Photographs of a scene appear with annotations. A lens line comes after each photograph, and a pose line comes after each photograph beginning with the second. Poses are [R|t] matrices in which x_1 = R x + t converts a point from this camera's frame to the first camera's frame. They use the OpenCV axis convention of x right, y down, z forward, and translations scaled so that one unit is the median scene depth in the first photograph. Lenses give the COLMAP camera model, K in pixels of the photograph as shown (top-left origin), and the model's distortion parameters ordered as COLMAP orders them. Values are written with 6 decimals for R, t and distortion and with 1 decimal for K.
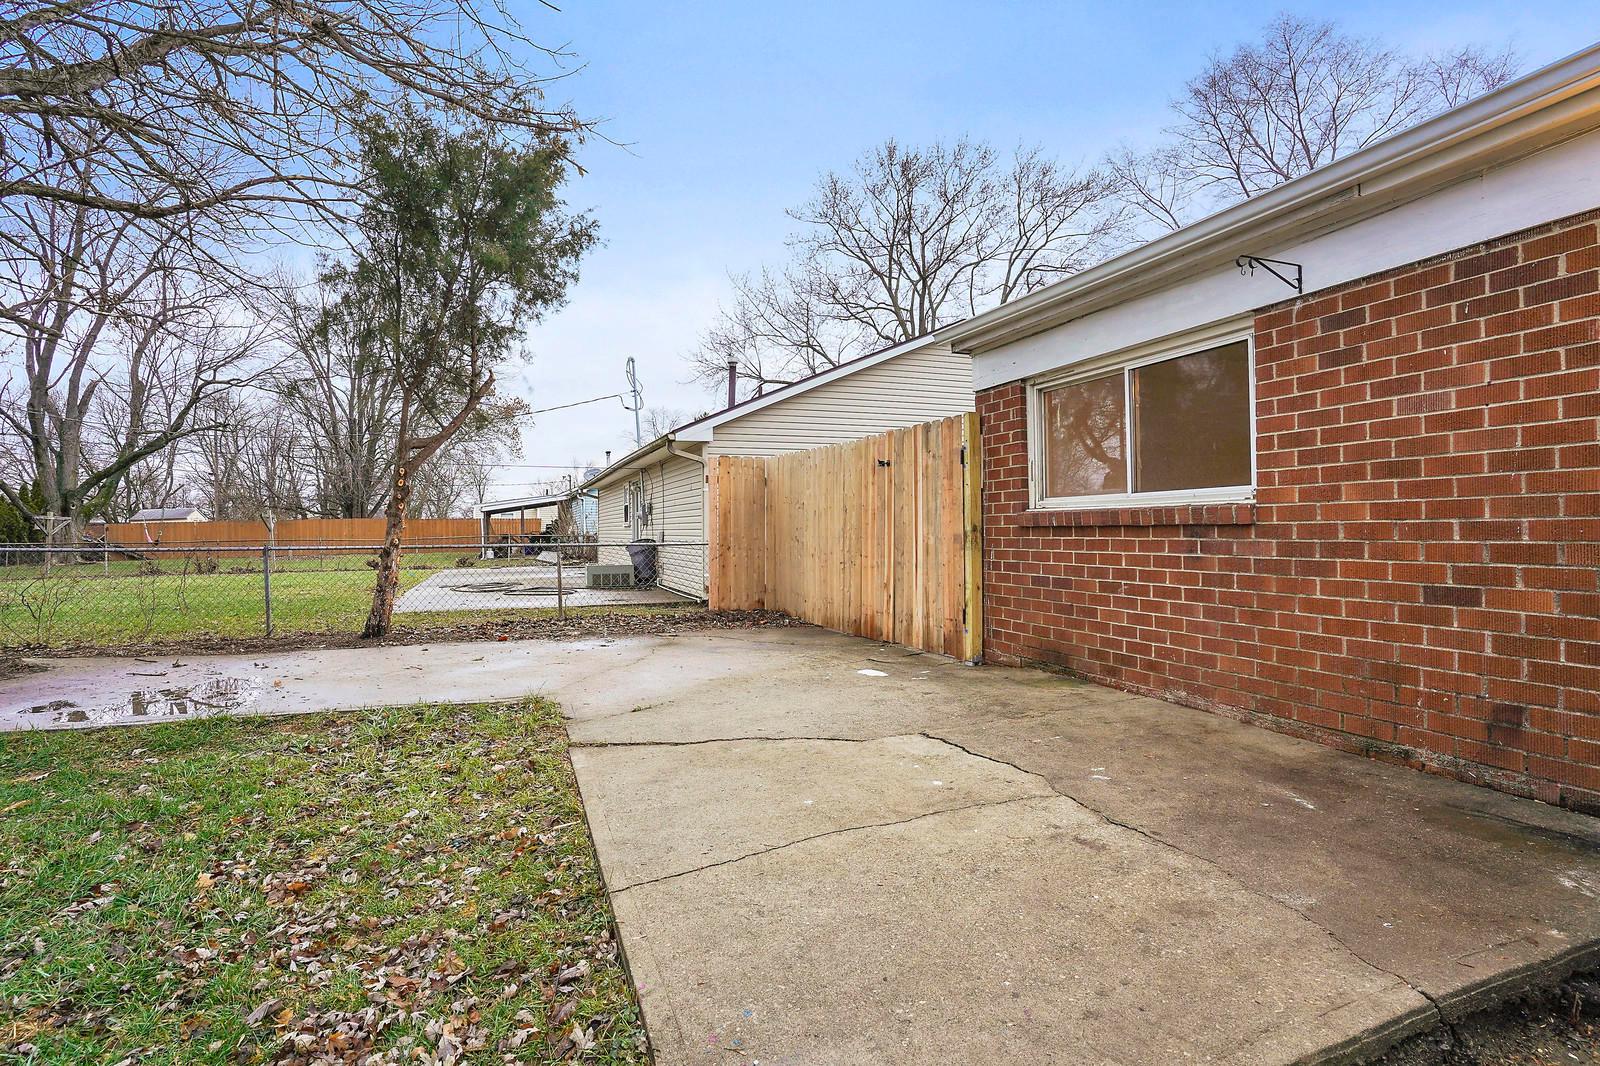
lens RADIAL K [[788.3, 0, 801.1], [0, 788.3, 532.0], [0, 0, 1]] dist [-0.067470, 0.023029]
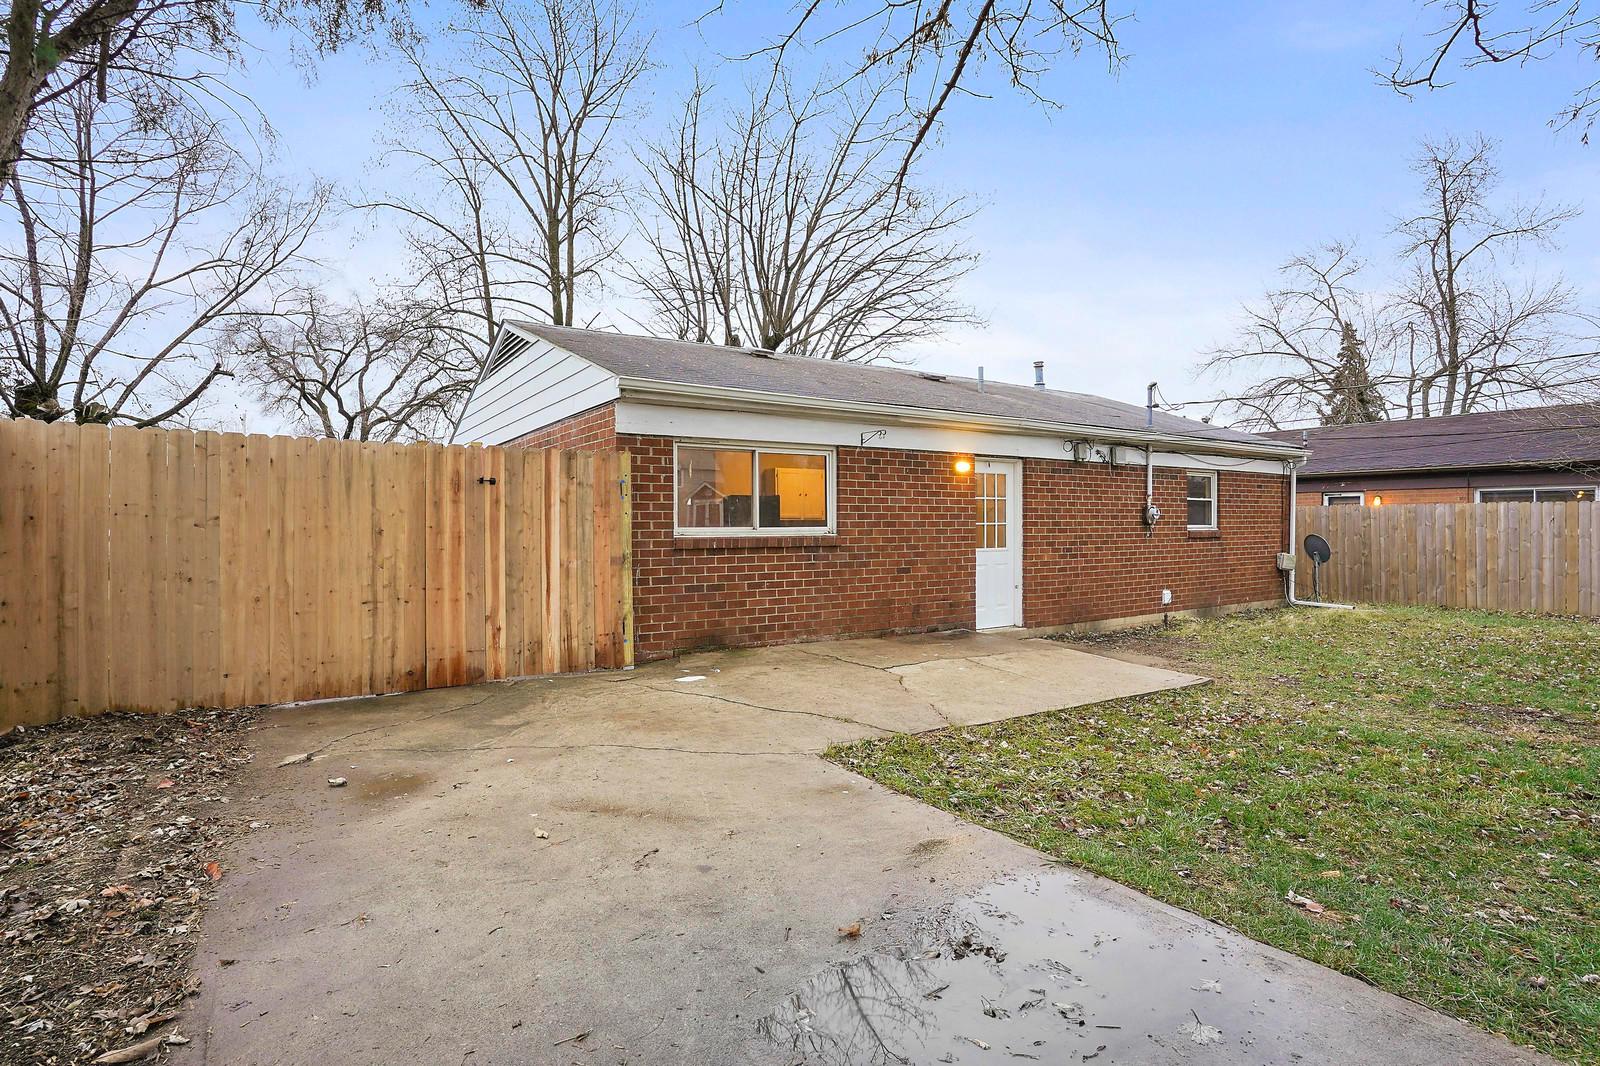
lens RADIAL K [[788.3, 0, 803.0], [0, 788.3, 531.0], [0, 0, 1]] dist [-0.067470, 0.023029]
pose [[-0.193190, 0.008692, 0.981123, -1.234389], [0.012853, 0.999897, -0.006327, -0.030713], [-0.981077, 0.011388, -0.193281, 1.226804]]
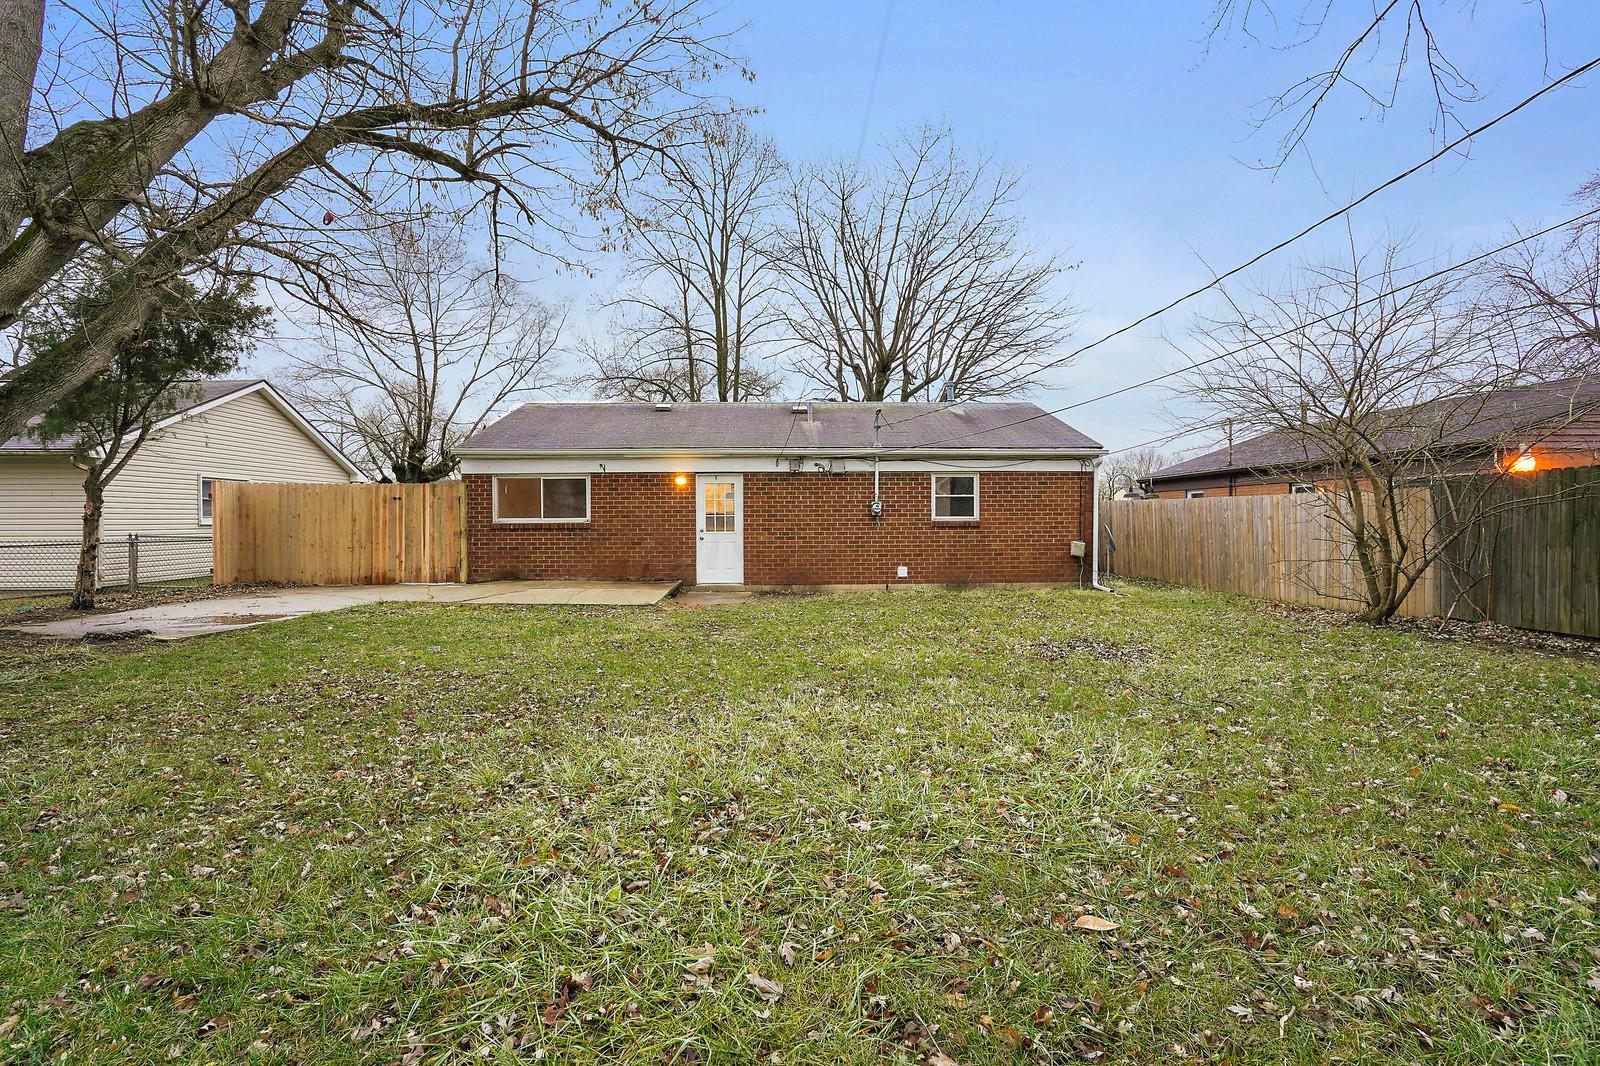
lens RADIAL K [[777.1, 0, 806.7], [0, 777.1, 532.5], [0, 0, 1]] dist [-0.048861, 0.001375]
pose [[0.324374, 0.000510, 0.945929, -2.190887], [0.004850, 0.999986, -0.002202, 0.019645], [-0.945917, 0.005302, 0.324367, -1.028765]]
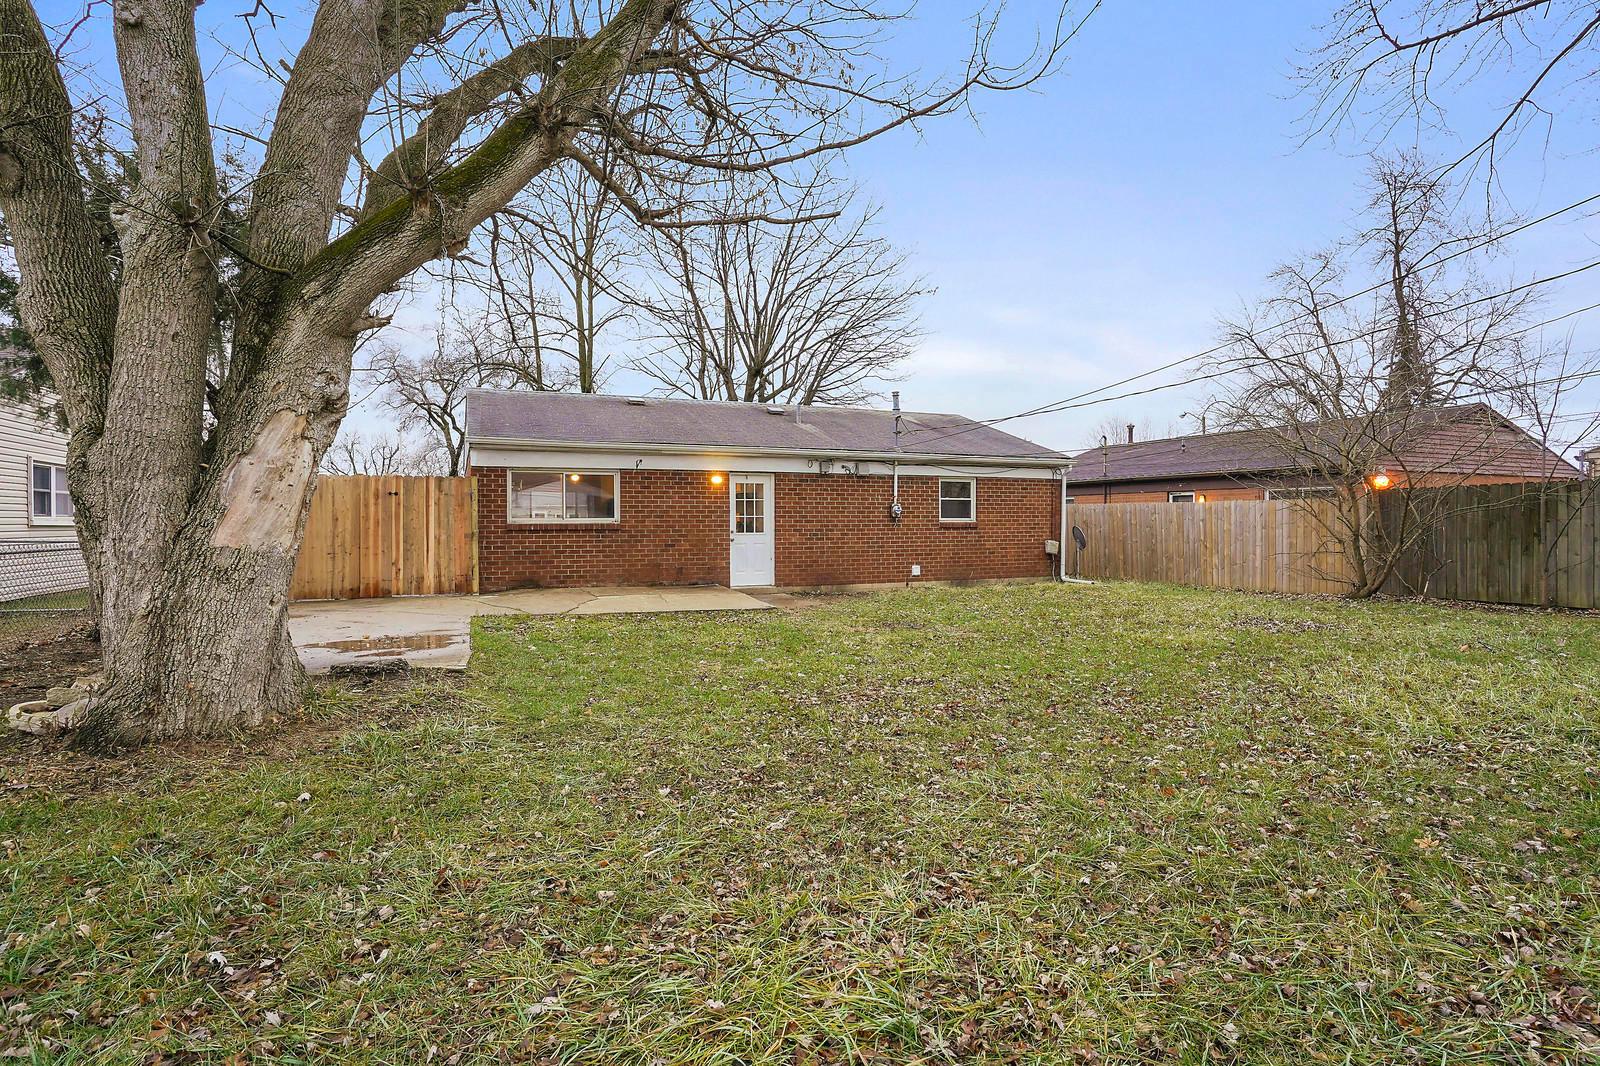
lens RADIAL K [[777.1, 0, 802.0], [0, 777.1, 531.7], [0, 0, 1]] dist [-0.048861, 0.001375]
pose [[-0.026838, 0.004777, 0.999628, -2.402451], [0.009138, 0.999948, -0.004534, 0.019080], [-0.999598, 0.009013, -0.026880, 0.215575]]
